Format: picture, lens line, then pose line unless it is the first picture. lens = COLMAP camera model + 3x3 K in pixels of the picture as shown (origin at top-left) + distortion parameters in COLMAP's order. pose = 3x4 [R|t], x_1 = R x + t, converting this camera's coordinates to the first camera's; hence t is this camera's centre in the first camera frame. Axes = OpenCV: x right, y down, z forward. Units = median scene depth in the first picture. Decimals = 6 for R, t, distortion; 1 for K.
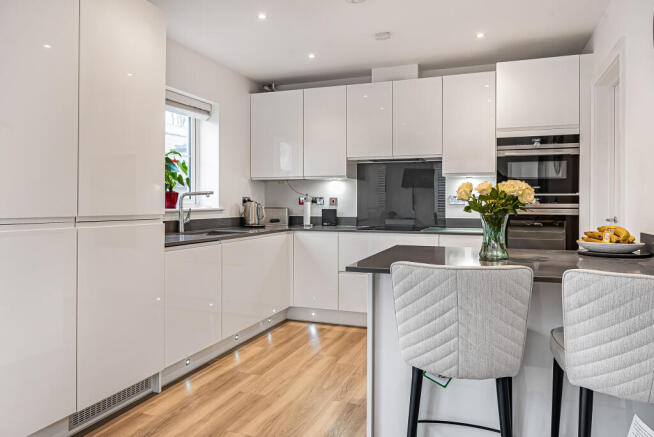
lens RADIAL K [[456.1, 0, 327.2], [0, 456.1, 203.2], [0, 0, 1]] dist [0.007754, 0.001656]
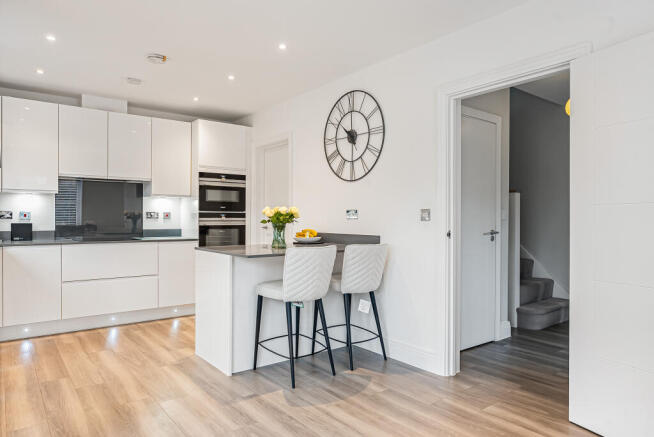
lens RADIAL K [[423.1, 0, 327.0], [0, 423.1, 218.5], [0, 0, 1]] dist [0.001689, 0.000476]
pose [[0.525799, -0.001292, 0.850608, -0.547699], [-0.003140, 0.999989, 0.003460, -0.002978], [-0.850603, -0.004490, 0.525789, -0.036933]]
